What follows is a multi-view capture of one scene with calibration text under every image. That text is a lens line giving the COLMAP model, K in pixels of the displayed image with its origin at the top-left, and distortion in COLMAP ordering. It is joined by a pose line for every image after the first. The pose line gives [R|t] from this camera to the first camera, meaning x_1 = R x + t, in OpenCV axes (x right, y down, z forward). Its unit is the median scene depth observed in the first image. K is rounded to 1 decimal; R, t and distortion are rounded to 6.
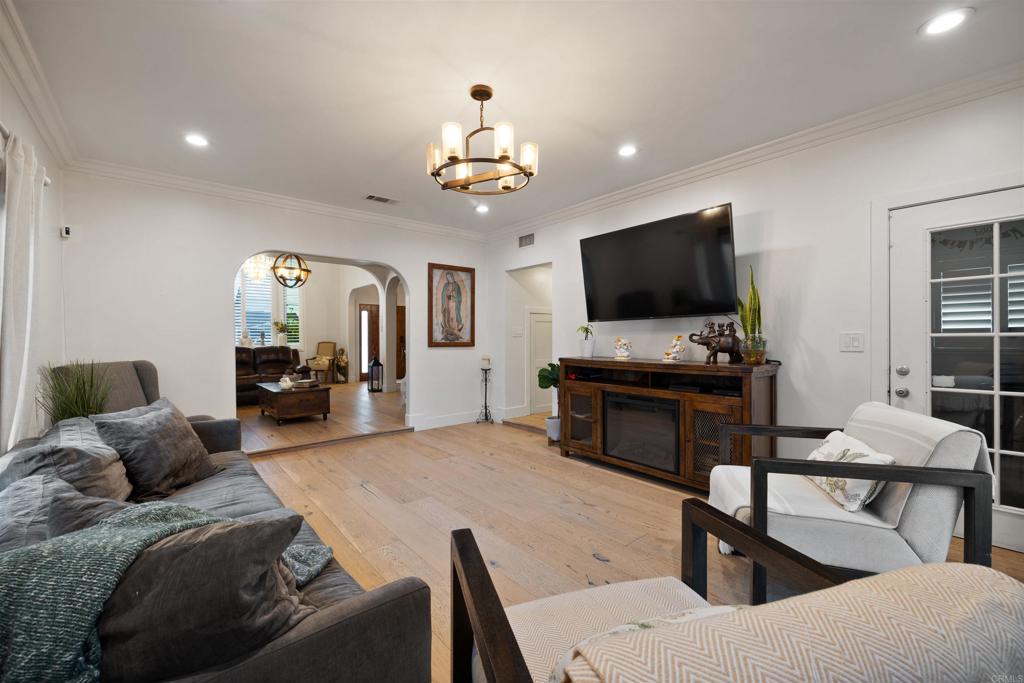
lens RADIAL K [[421.3, 0, 506.9], [0, 421.3, 344.4], [0, 0, 1]] dist [0.007456, -0.000412]
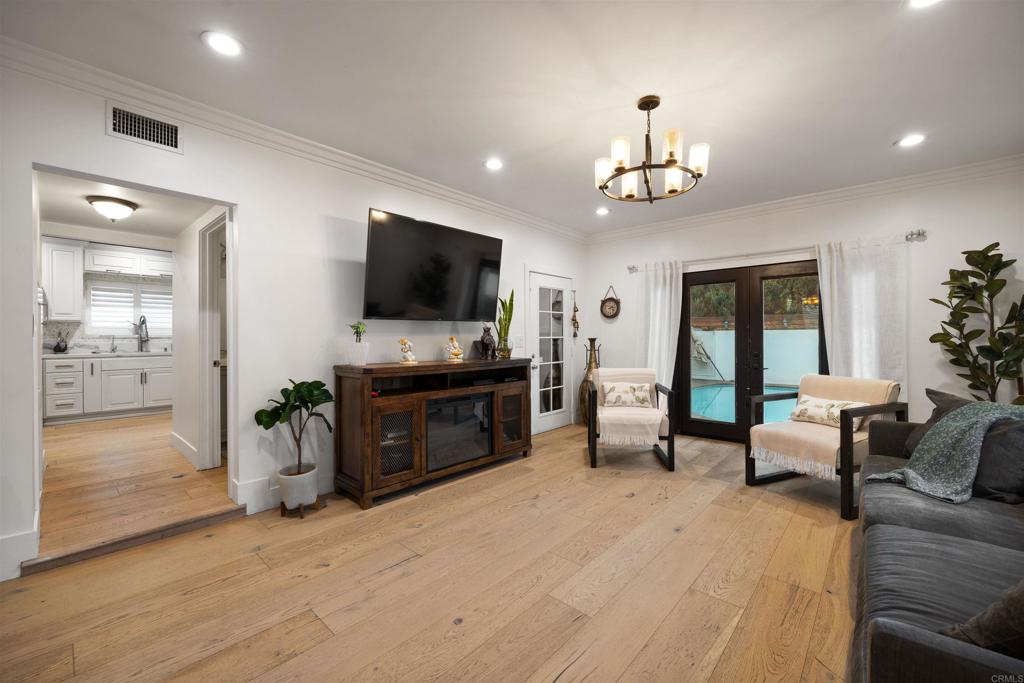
lens RADIAL K [[421.3, 0, 509.7], [0, 421.3, 338.7], [0, 0, 1]] dist [0.007456, -0.000412]
pose [[-0.156216, 0.001073, 0.987722, -0.560196], [0.018082, 0.999835, 0.001774, -0.013729], [-0.987557, 0.018138, -0.156210, 0.815324]]
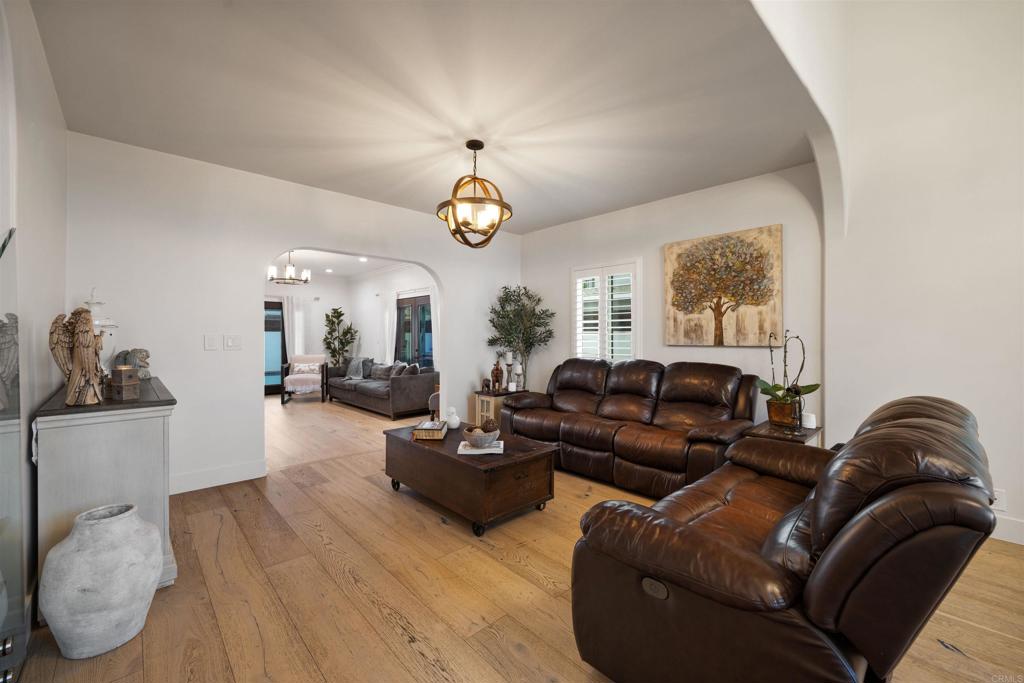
lens RADIAL K [[421.3, 0, 510.4], [0, 421.3, 337.8], [0, 0, 1]] dist [0.007456, -0.000412]
pose [[-0.998700, 0.002678, -0.050907, -0.720622], [0.001471, 0.999717, 0.023727, -0.055115], [0.050956, 0.023621, -0.998422, 2.037717]]
